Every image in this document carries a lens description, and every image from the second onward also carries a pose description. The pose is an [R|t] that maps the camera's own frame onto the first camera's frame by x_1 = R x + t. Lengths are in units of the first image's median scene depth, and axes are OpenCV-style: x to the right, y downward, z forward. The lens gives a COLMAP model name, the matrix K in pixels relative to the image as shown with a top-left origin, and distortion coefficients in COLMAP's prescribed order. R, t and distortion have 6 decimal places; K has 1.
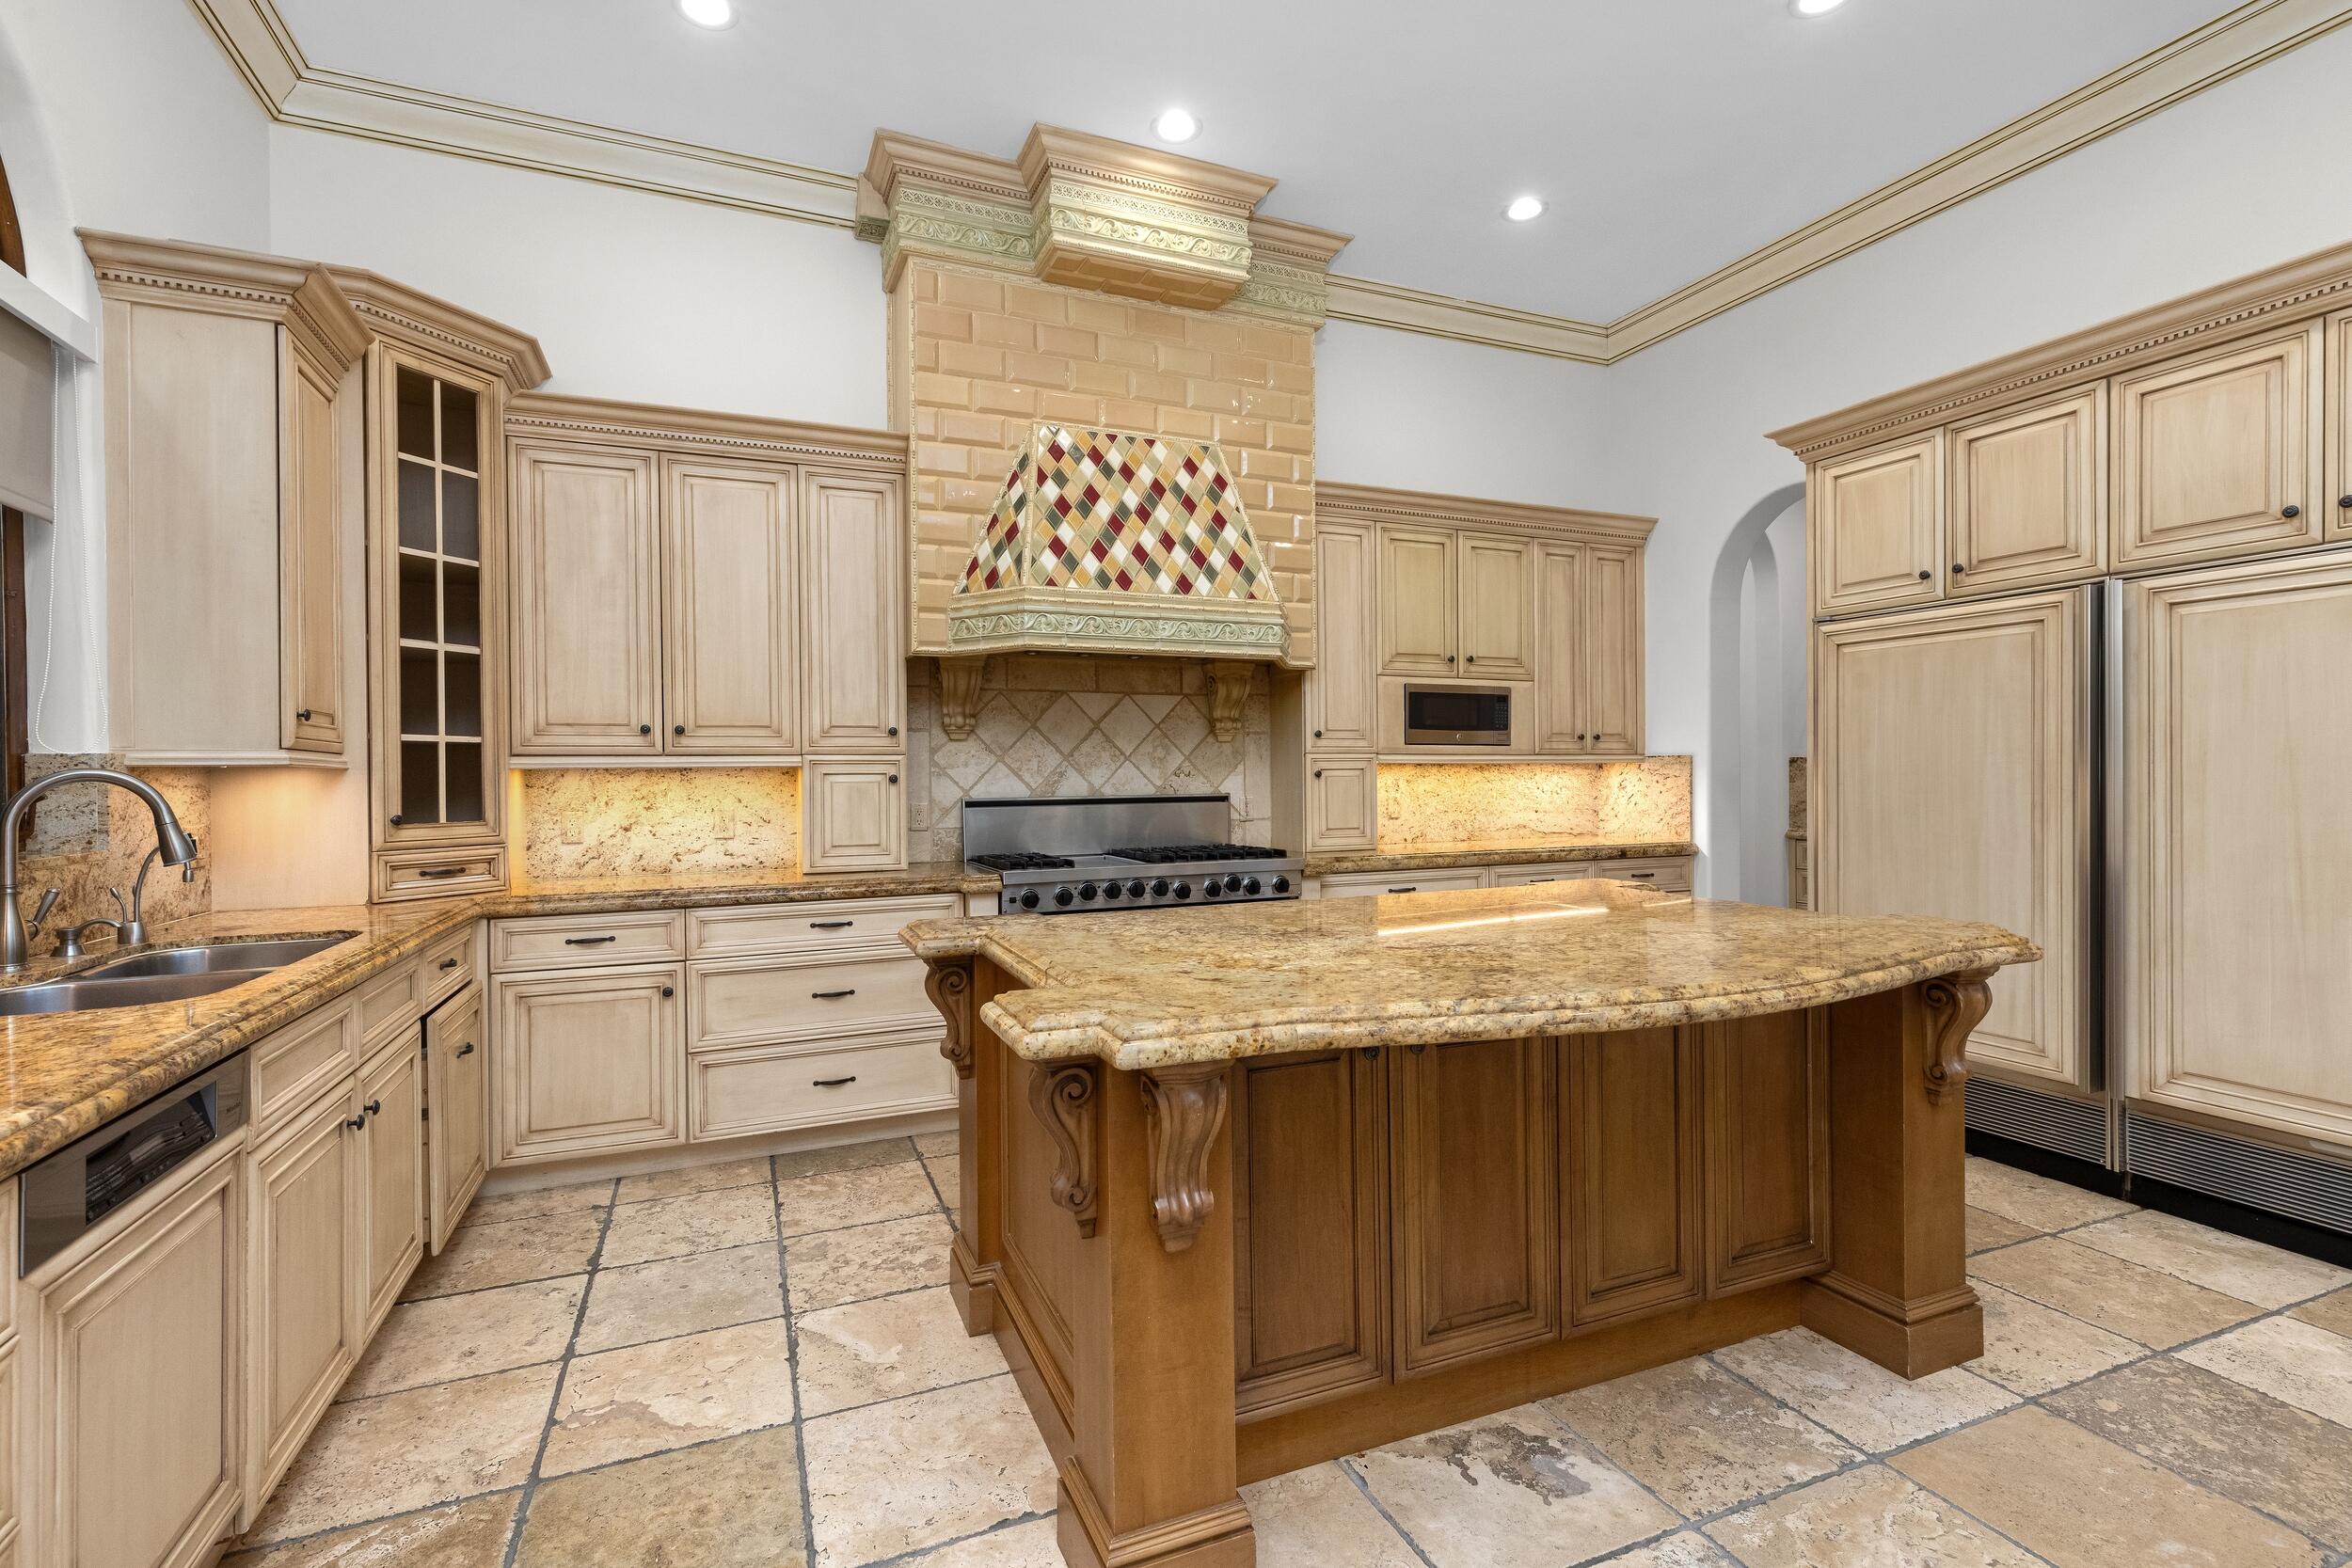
lens RADIAL K [[1069.9, 0, 1176.0], [0, 1069.9, 780.5], [0, 0, 1]] dist [0.005247, 0.000459]
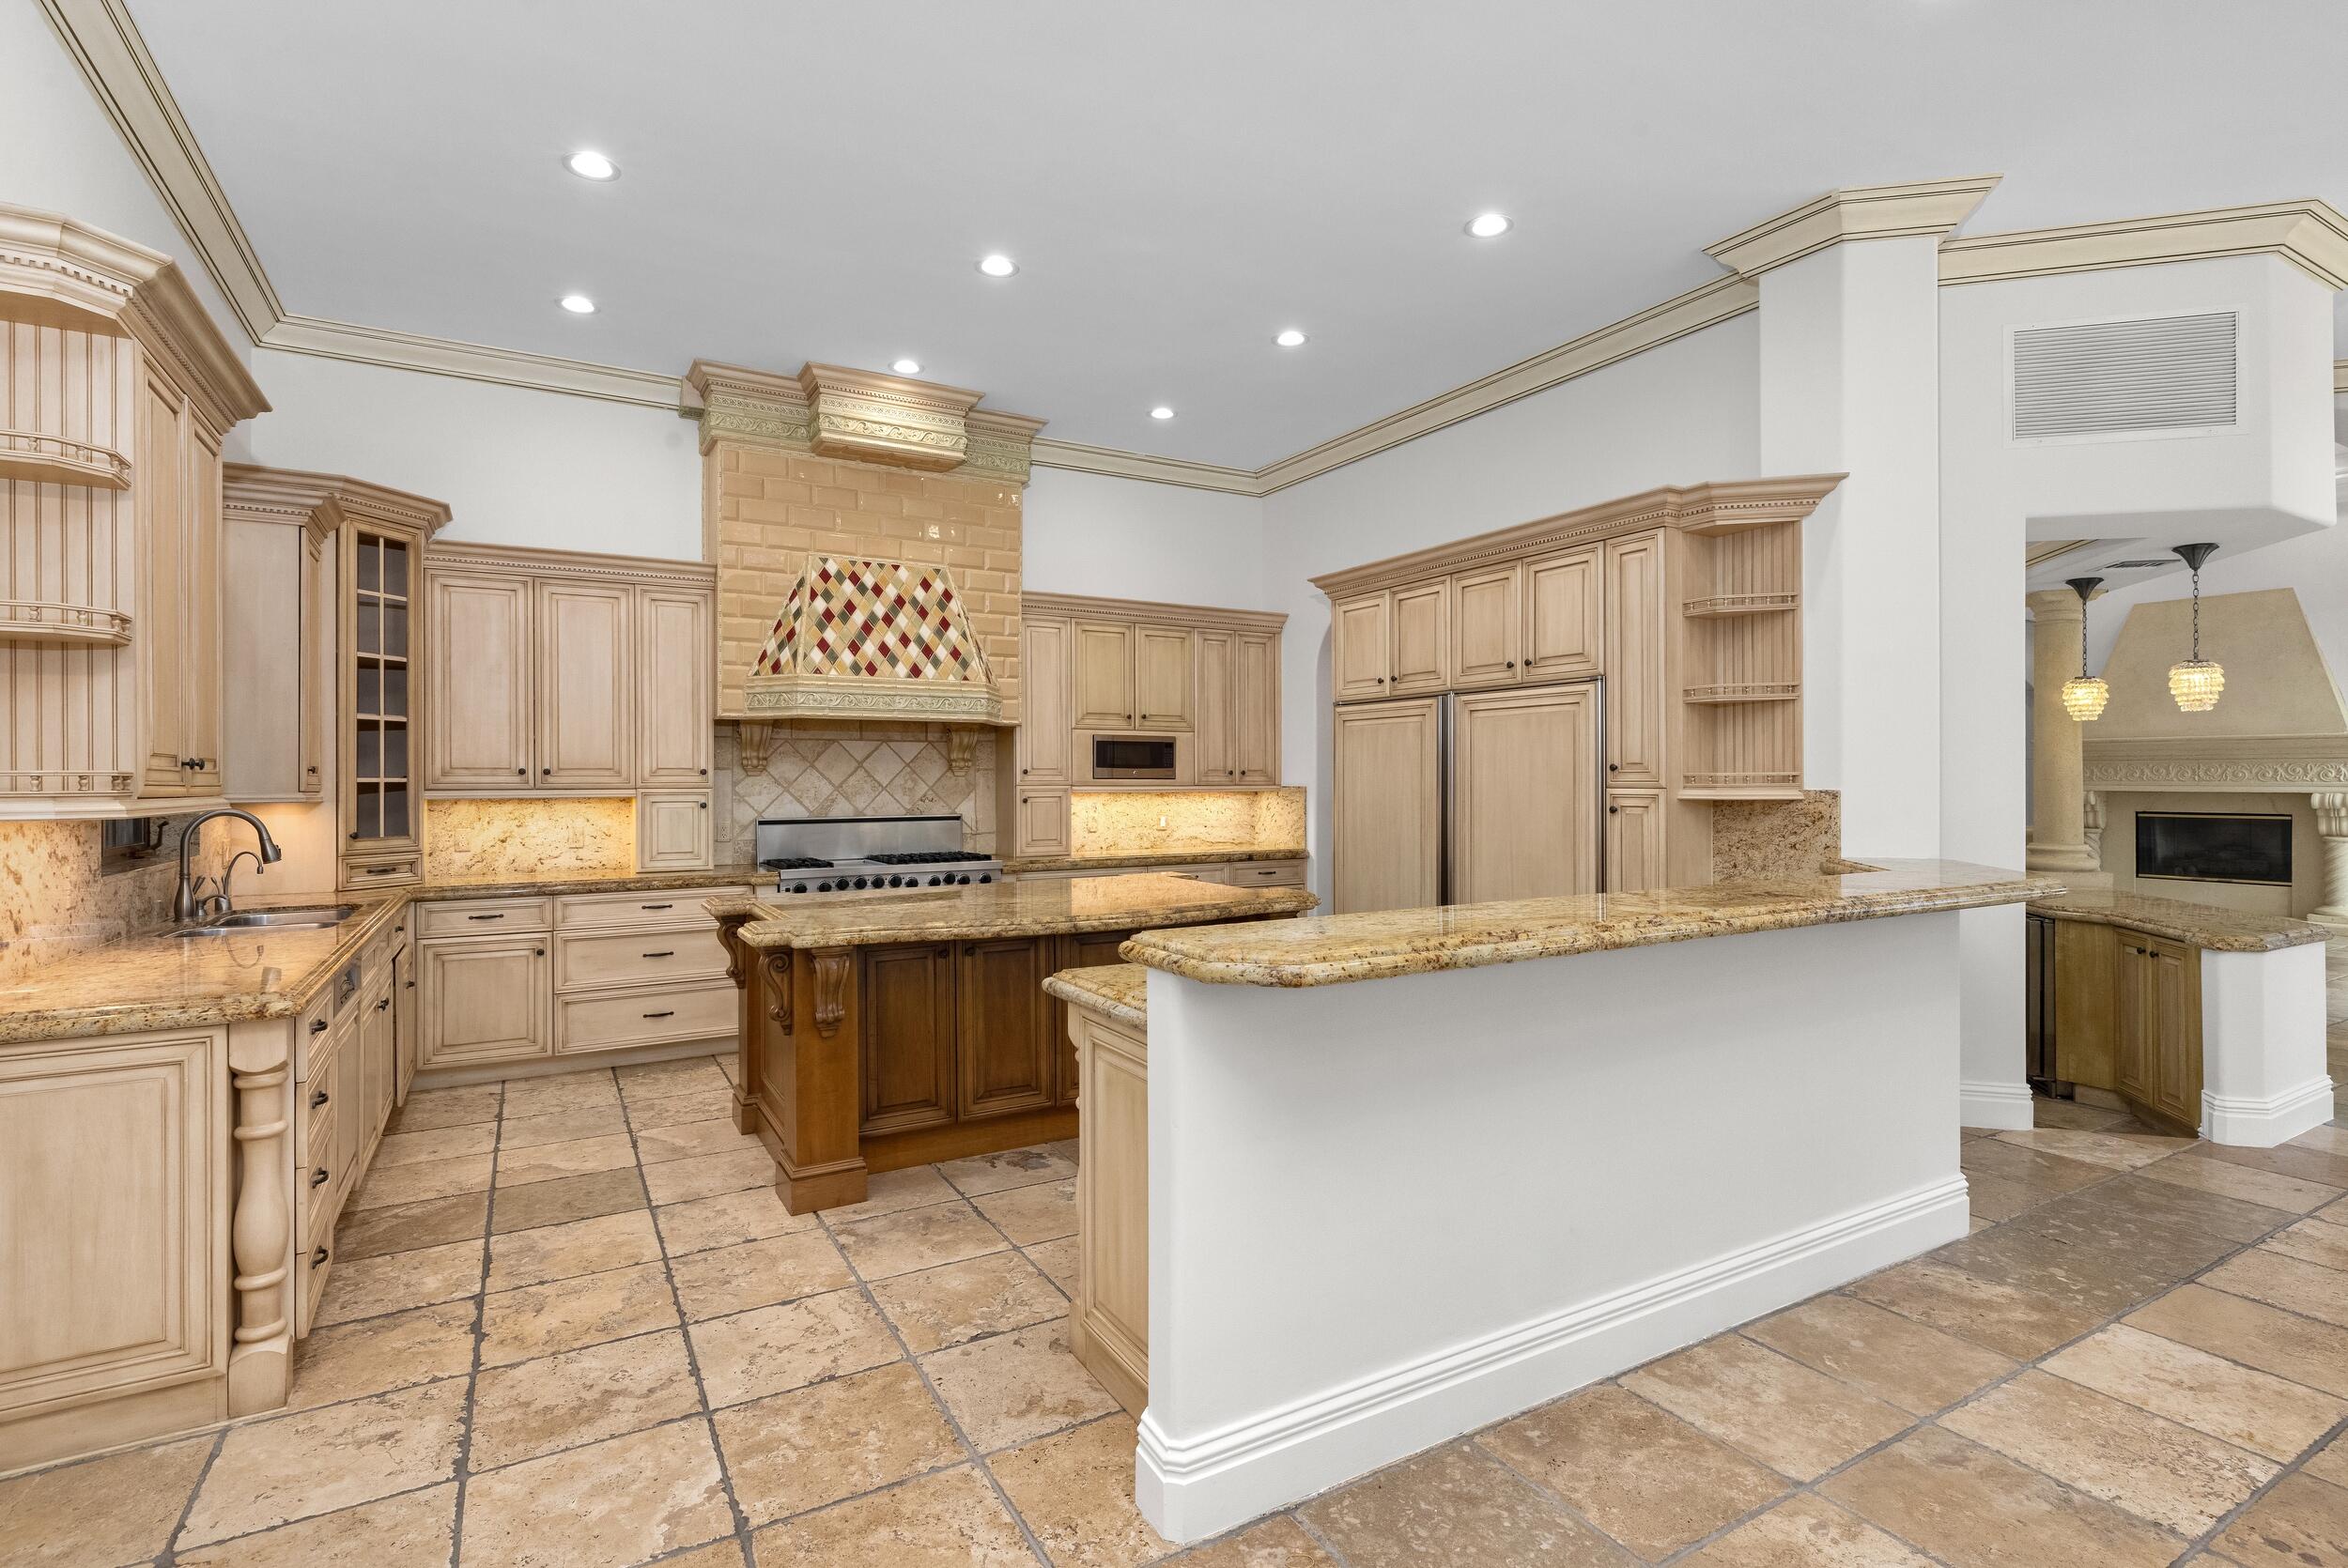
lens RADIAL K [[1115.0, 0, 1175.4], [0, 1115.0, 778.5], [0, 0, 1]] dist [-0.003315, 0.000822]
pose [[0.991608, 0.006079, 0.129135, 0.166389], [-0.005127, 0.999957, -0.007704, -0.029274], [-0.129177, 0.006977, 0.991597, -0.549380]]
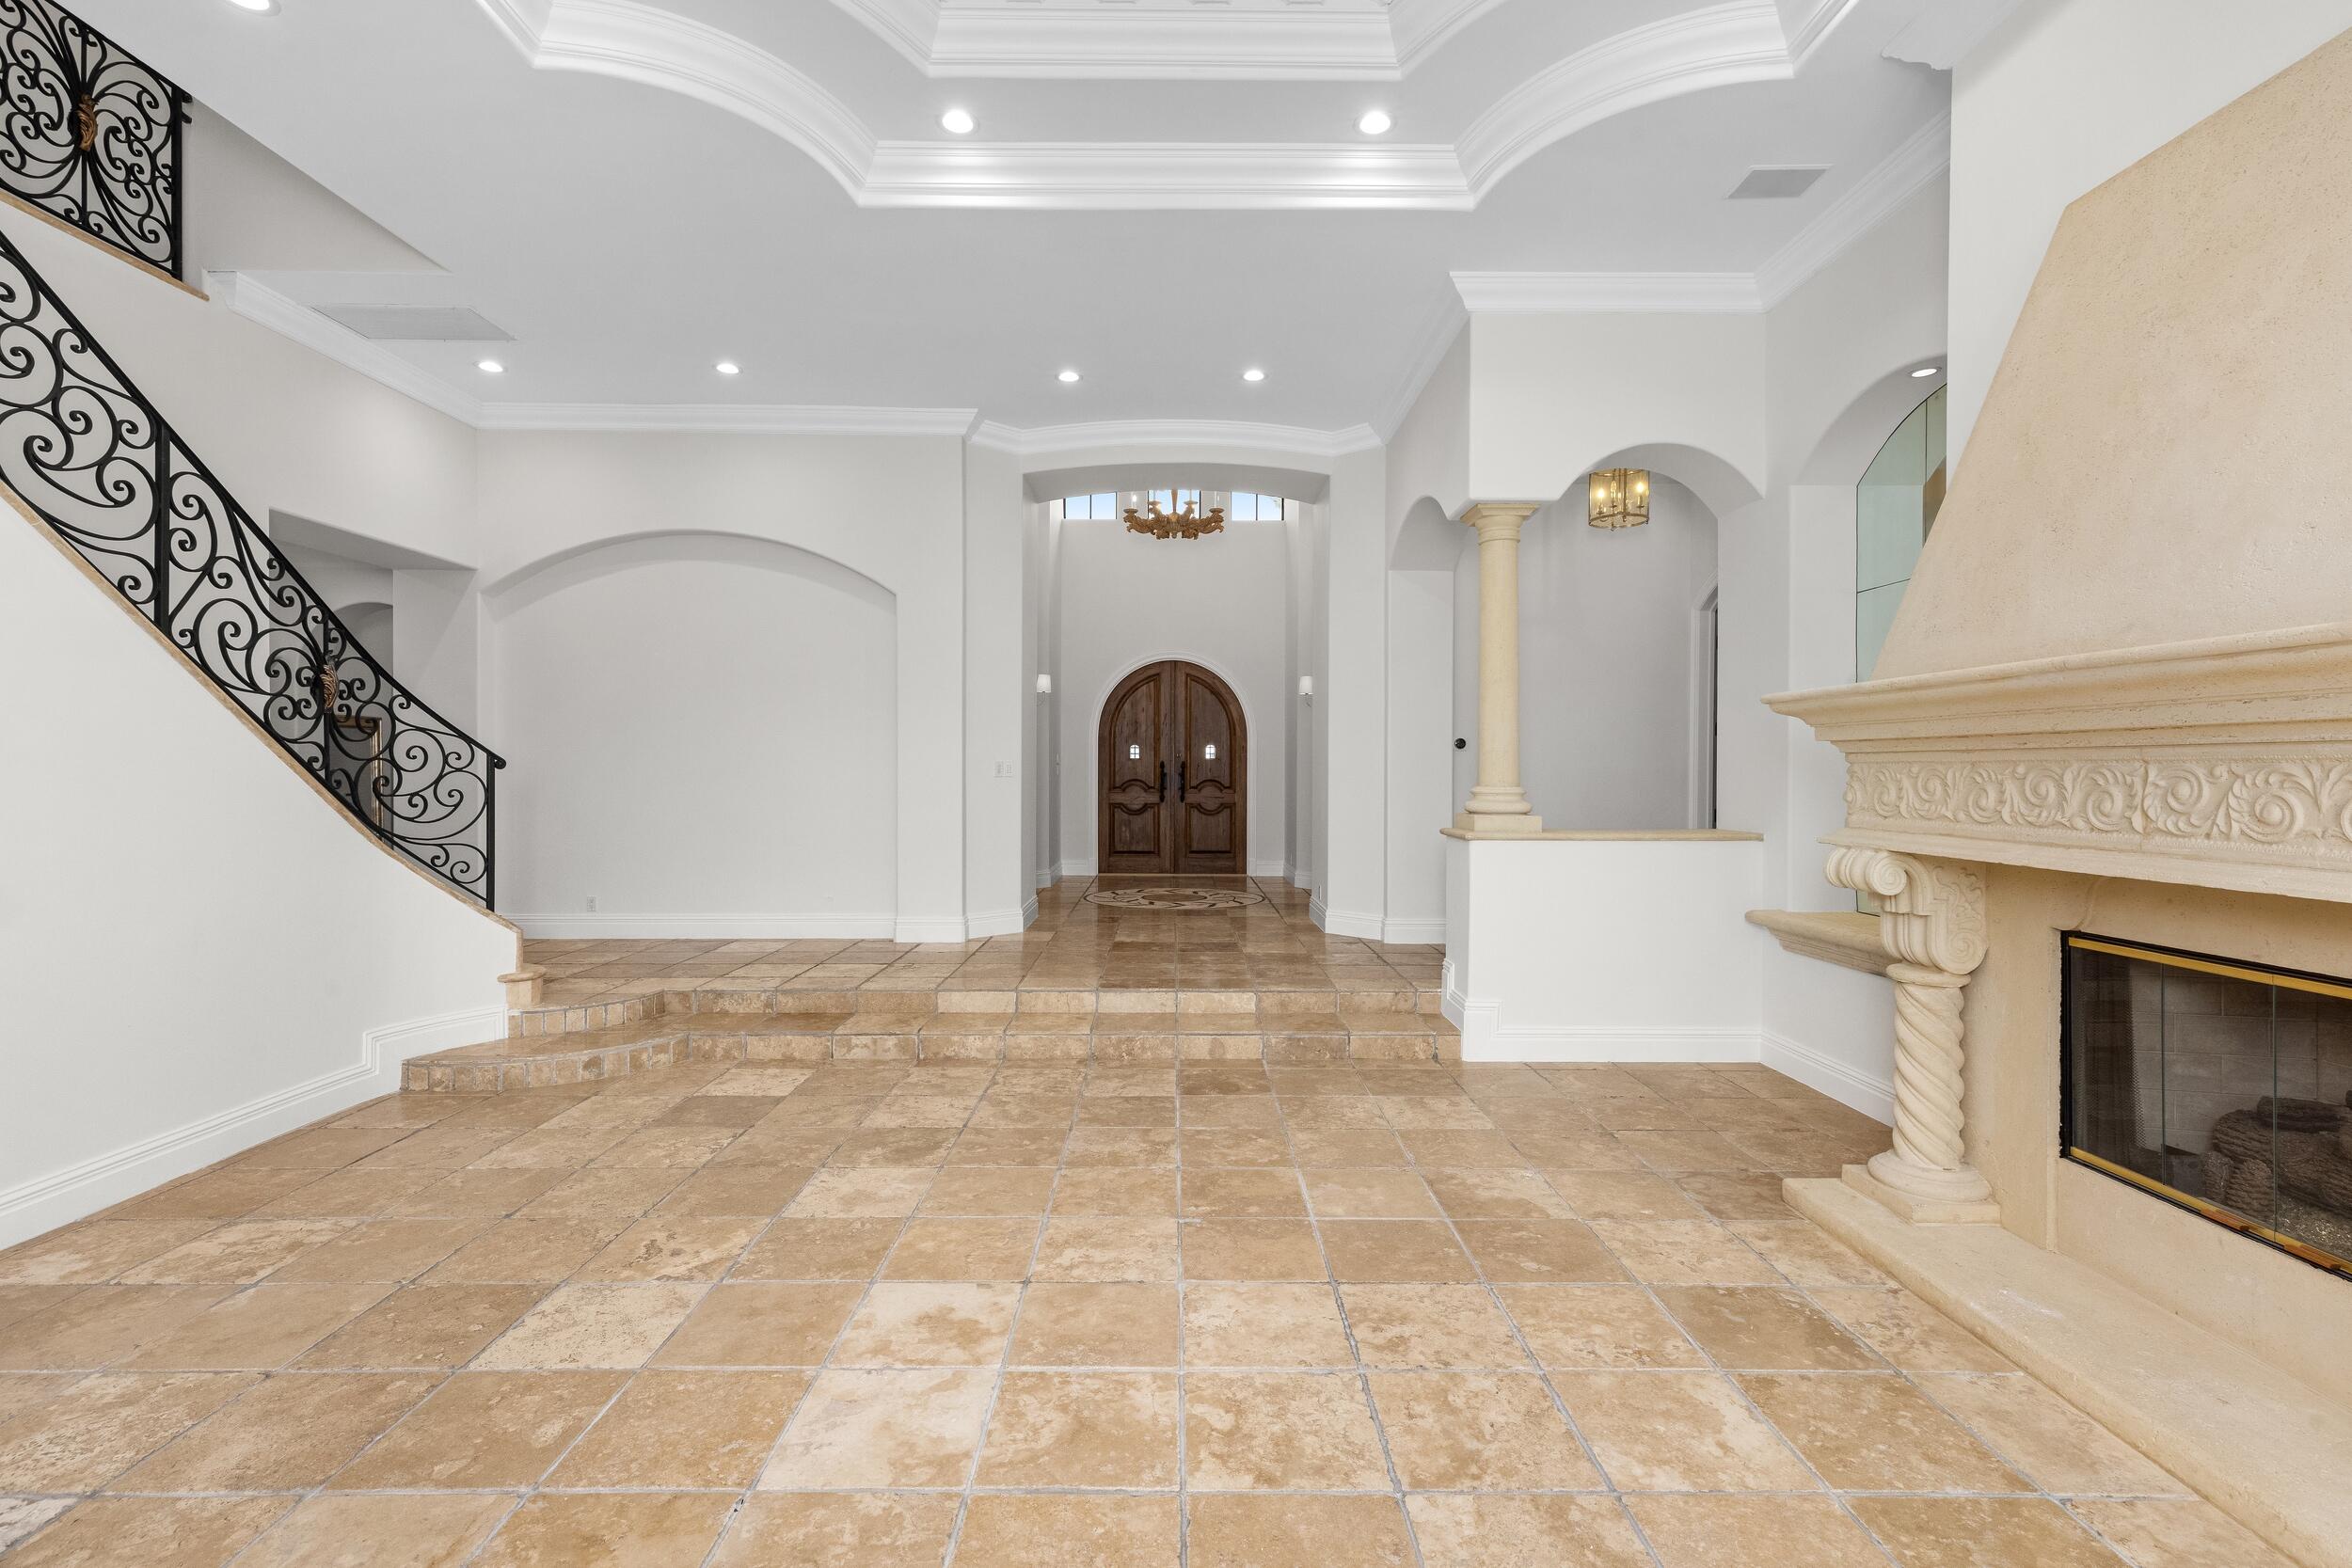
lens RADIAL K [[1060.9, 0, 1176.4], [0, 1060.9, 780.2], [0, 0, 1]] dist [0.006309, -0.000191]
pose [[0.921700, 0.012289, -0.387708, 2.763586], [-0.011076, 0.999924, 0.005365, -0.087923], [0.387744, -0.000651, 0.921767, 1.034355]]
